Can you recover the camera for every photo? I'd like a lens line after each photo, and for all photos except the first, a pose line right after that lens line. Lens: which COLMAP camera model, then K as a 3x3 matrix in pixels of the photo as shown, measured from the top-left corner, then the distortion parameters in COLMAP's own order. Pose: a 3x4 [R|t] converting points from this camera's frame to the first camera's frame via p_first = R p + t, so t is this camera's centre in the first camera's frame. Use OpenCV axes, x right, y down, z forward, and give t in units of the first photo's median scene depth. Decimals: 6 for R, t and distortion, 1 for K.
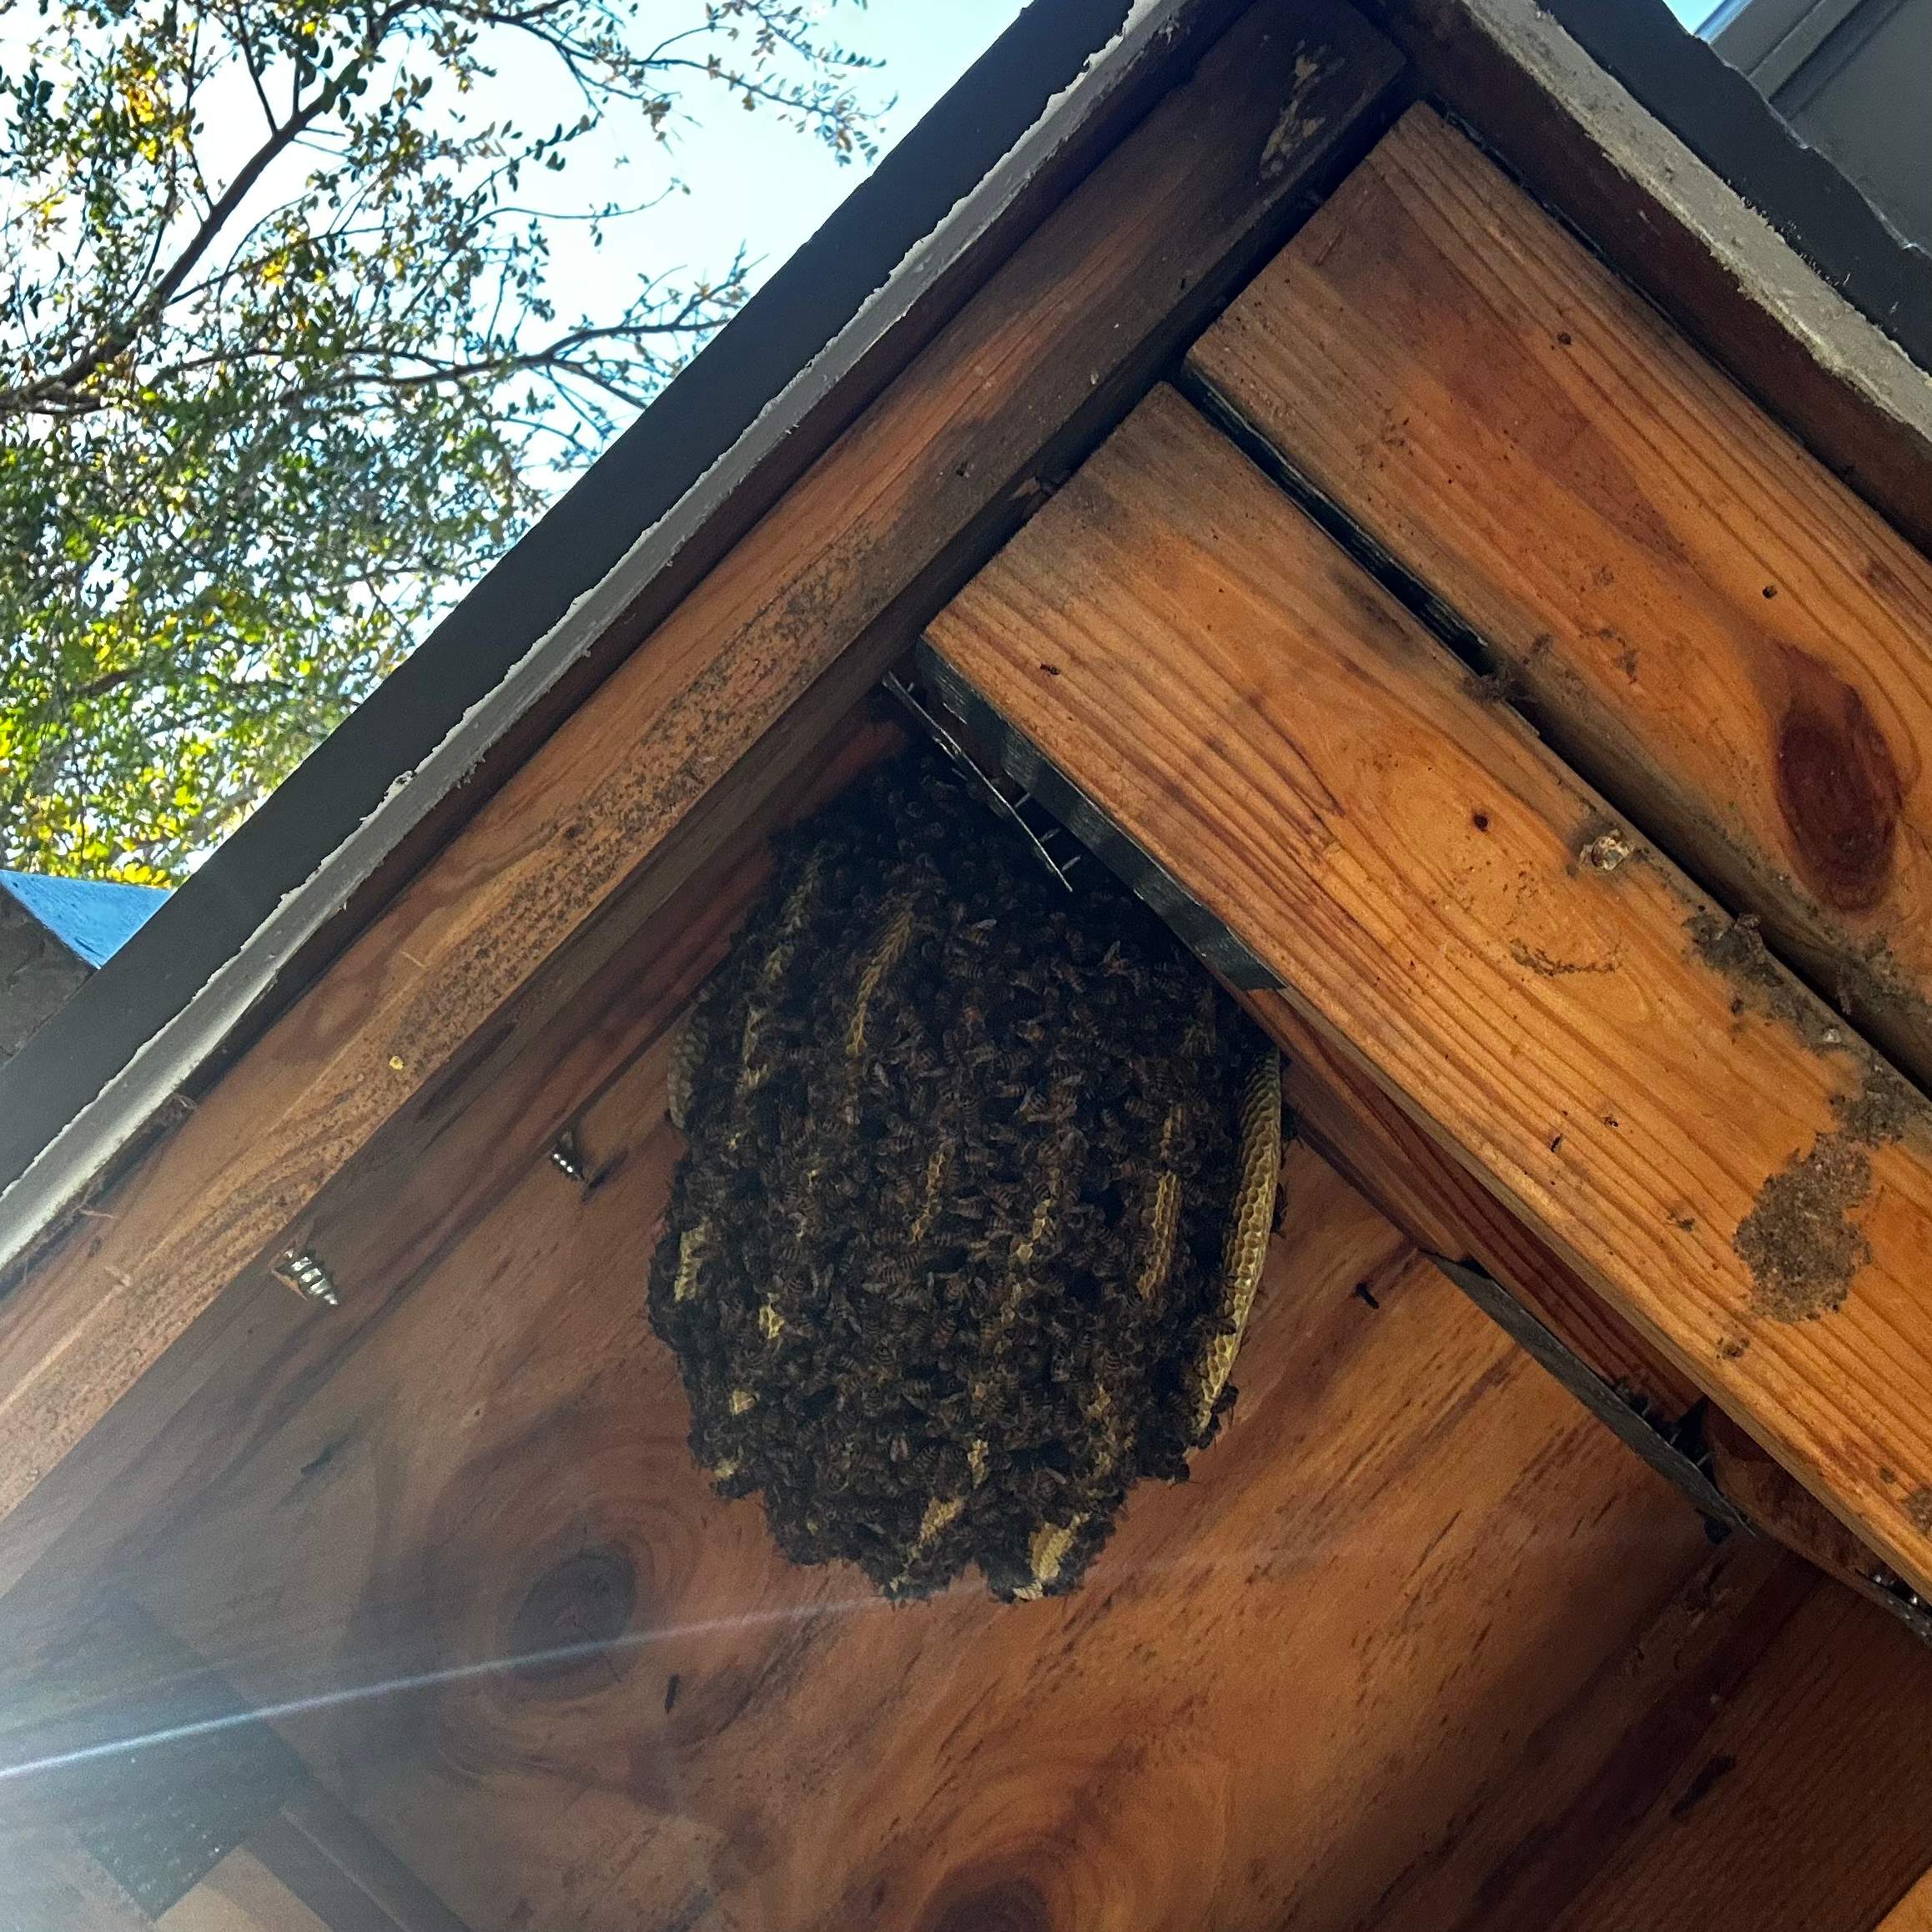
lens RADIAL K [[2344.9, 0, 973.4], [0, 2344.9, 966.6], [0, 0, 1]] dist [0.205230, -0.463158]
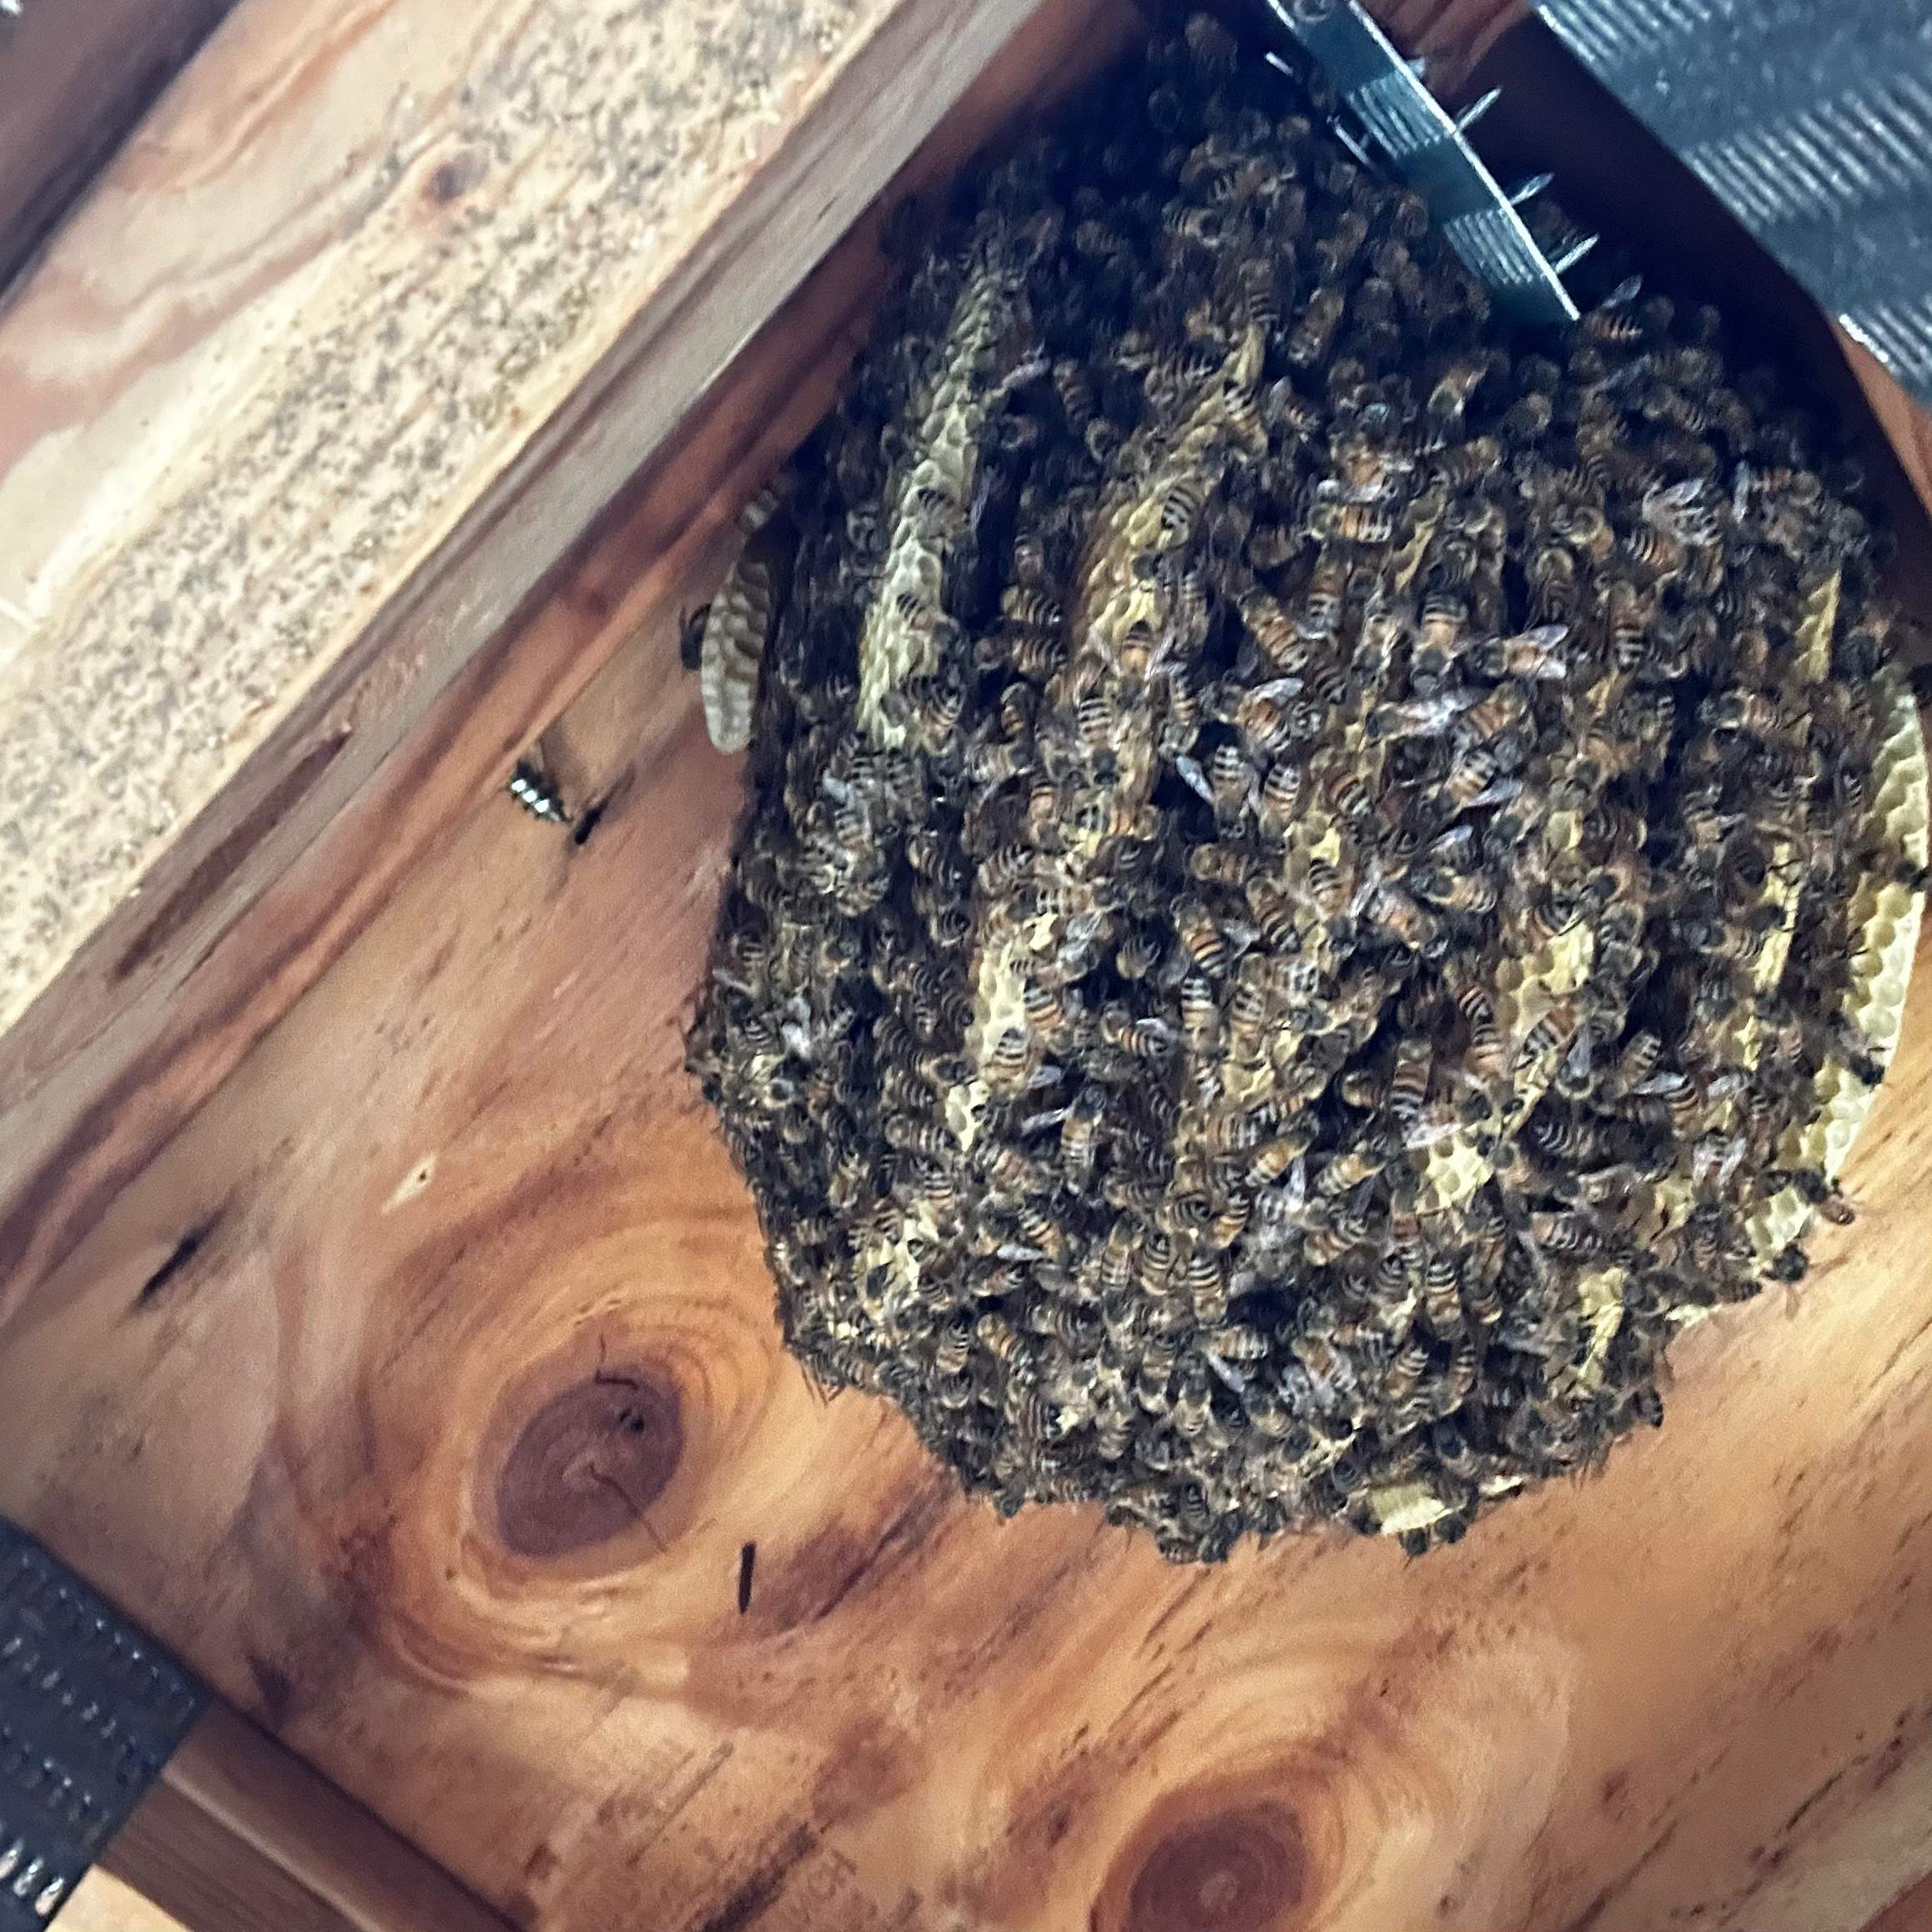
lens RADIAL K [[2344.9, 0, 973.4], [0, 2344.9, 966.6], [0, 0, 1]] dist [0.205230, -0.463158]
pose [[0.999855, -0.017017, 0.000891, -0.216207], [0.016288, 0.969761, 0.243513, -0.067932], [-0.005008, -0.243464, 0.969897, 1.409786]]
